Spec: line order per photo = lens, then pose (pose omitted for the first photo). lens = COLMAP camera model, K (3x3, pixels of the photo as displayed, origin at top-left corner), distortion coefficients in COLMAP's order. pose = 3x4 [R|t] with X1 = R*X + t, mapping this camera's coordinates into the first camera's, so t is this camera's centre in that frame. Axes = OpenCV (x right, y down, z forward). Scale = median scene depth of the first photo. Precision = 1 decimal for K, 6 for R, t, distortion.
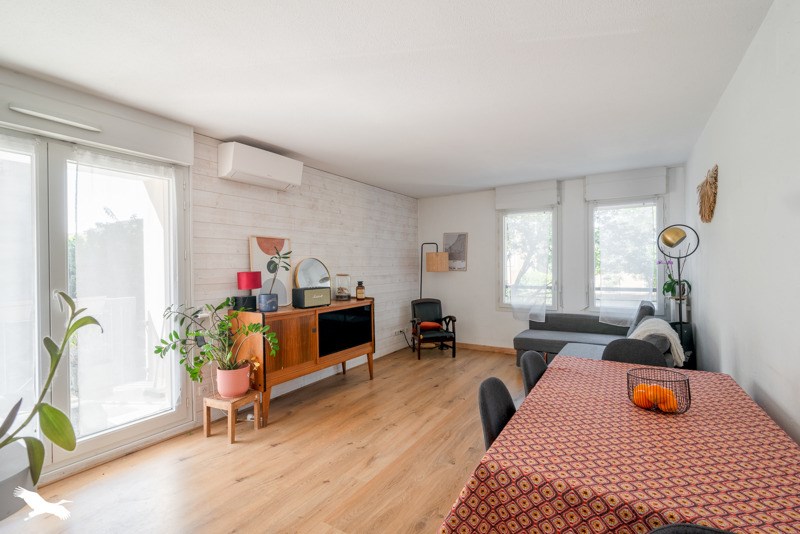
lens RADIAL K [[363.5, 0, 398.9], [0, 363.5, 266.4], [0, 0, 1]] dist [0.003231, 0.000120]
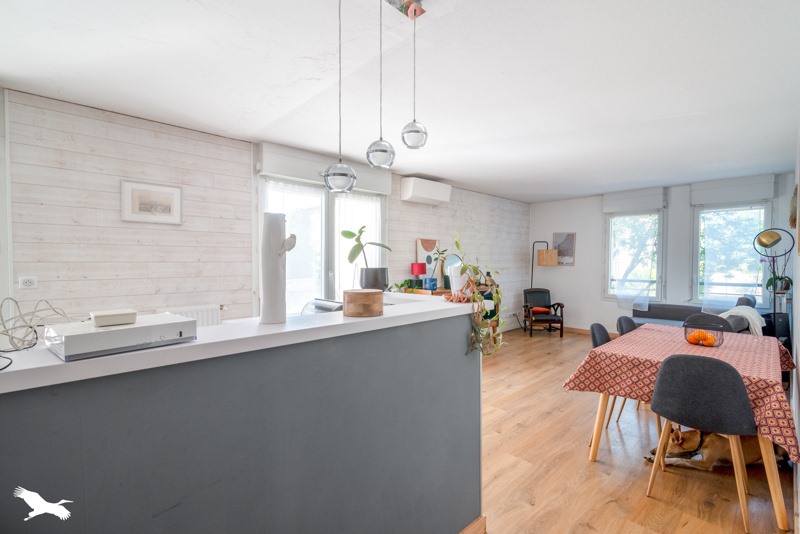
lens RADIAL K [[363.5, 0, 401.8], [0, 363.5, 267.9], [0, 0, 1]] dist [0.003231, 0.000120]
pose [[0.970561, 0.018605, -0.240137, -0.095730], [-0.013714, 0.999663, 0.022026, 0.002615], [0.240466, -0.018084, 0.970489, -0.361358]]
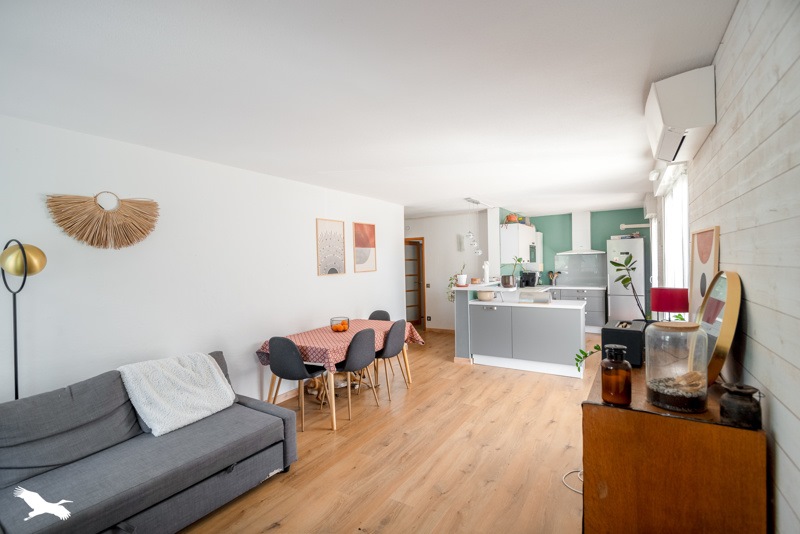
lens RADIAL K [[363.5, 0, 402.5], [0, 363.5, 269.3], [0, 0, 1]] dist [0.003231, 0.000120]
pose [[-0.999300, 0.034677, -0.014054, 0.091891], [0.034398, 0.999215, 0.019626, -0.042040], [0.014724, 0.019129, -0.999709, 1.346859]]
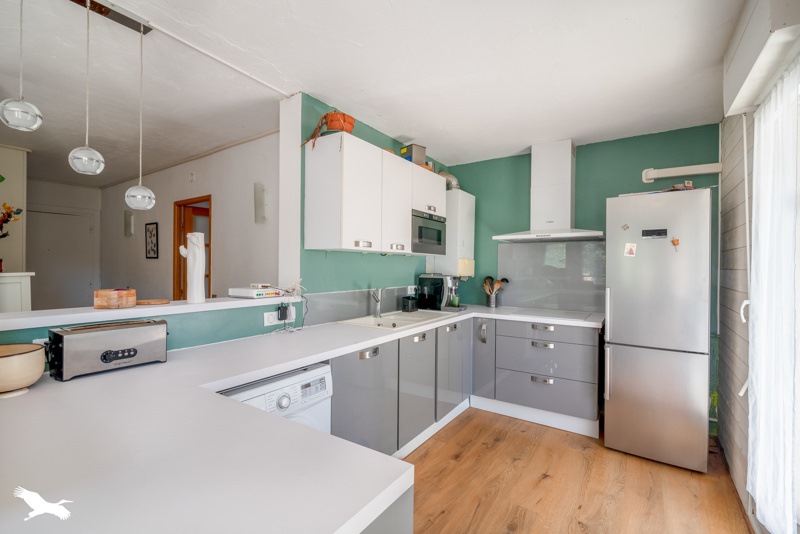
lens RADIAL K [[363.5, 0, 396.7], [0, 363.5, 265.1], [0, 0, 1]] dist [0.003231, 0.000120]
pose [[-0.999243, -0.000047, 0.038902, -0.015333], [-0.000098, 0.999999, -0.001306, -0.033850], [-0.038902, -0.001309, -0.999242, 1.173675]]
